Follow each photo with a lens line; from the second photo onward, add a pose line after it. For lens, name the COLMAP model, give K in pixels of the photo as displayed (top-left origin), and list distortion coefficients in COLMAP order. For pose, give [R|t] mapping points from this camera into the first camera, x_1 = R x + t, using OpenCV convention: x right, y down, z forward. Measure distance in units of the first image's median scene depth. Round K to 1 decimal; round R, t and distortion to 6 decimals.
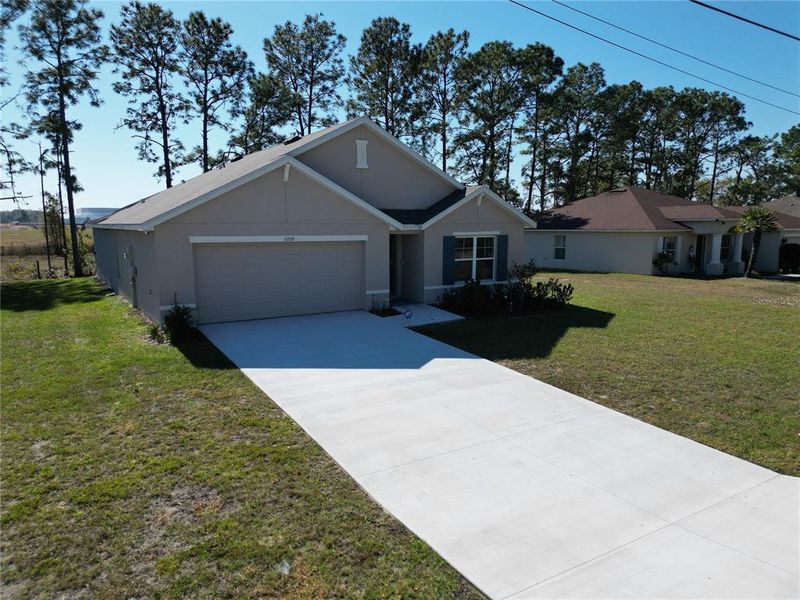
lens RADIAL K [[554.0, 0, 402.7], [0, 554.0, 302.2], [0, 0, 1]] dist [0.032290, -0.029110]
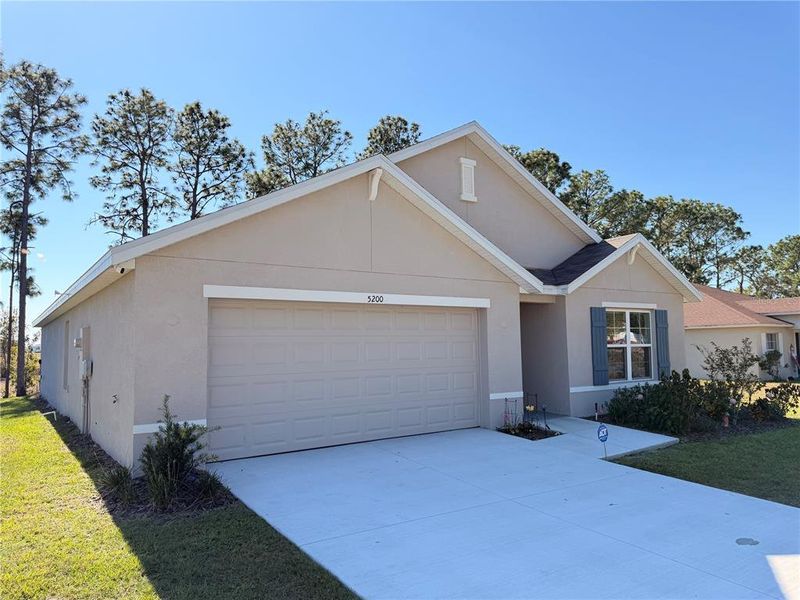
lens RADIAL K [[554.0, 0, 403.1], [0, 554.0, 298.3], [0, 0, 1]] dist [0.032290, -0.029110]
pose [[0.998573, -0.006460, 0.053021, -0.072163], [0.018187, 0.974466, -0.223798, 0.003989], [-0.050221, 0.224443, 0.973192, 0.158624]]
